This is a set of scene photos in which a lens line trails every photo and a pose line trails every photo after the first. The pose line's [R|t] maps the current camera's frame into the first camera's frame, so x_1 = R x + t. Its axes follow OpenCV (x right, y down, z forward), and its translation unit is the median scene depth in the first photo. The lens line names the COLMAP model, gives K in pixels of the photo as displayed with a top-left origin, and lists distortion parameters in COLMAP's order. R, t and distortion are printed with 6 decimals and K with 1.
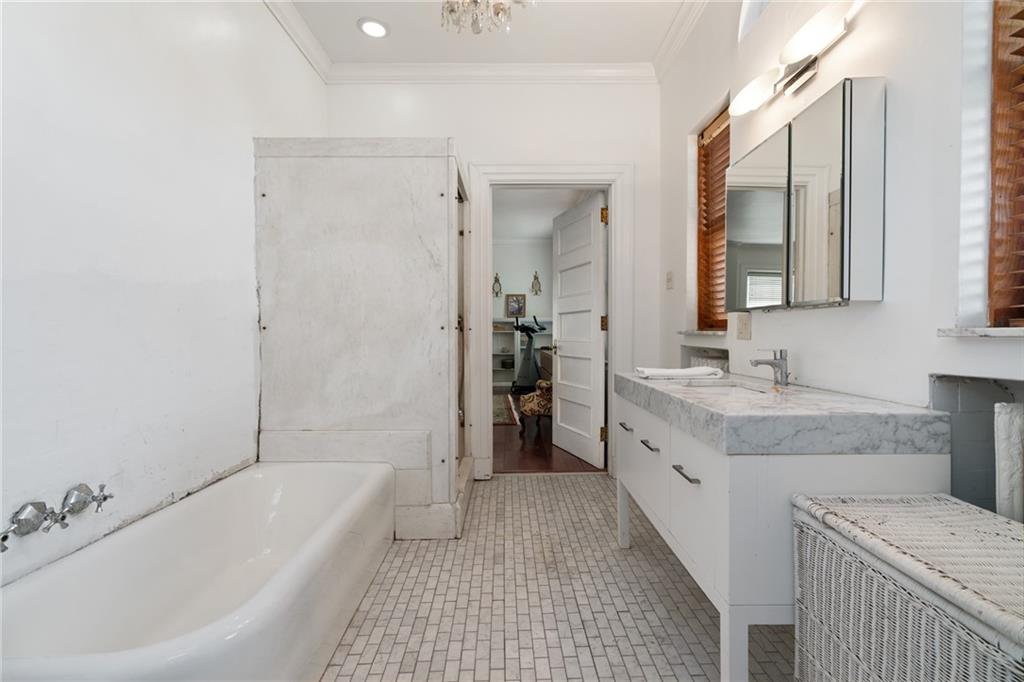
lens RADIAL K [[460.3, 0, 513.7], [0, 460.3, 335.7], [0, 0, 1]] dist [-0.002493, 0.000137]
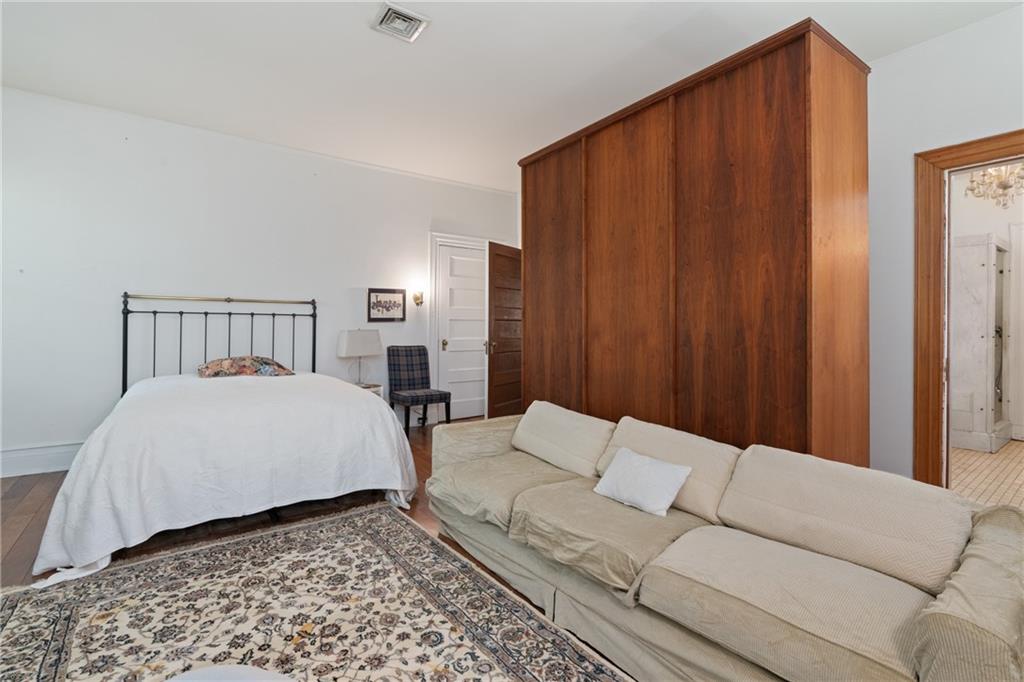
lens RADIAL K [[460.3, 0, 513.7], [0, 460.3, 335.7], [0, 0, 1]] dist [-0.002493, 0.000137]
pose [[0.590276, 0.013996, -0.807080, 0.218198], [-0.006452, 0.999900, 0.012621, -0.033120], [0.807175, -0.002243, 0.590307, -1.582225]]
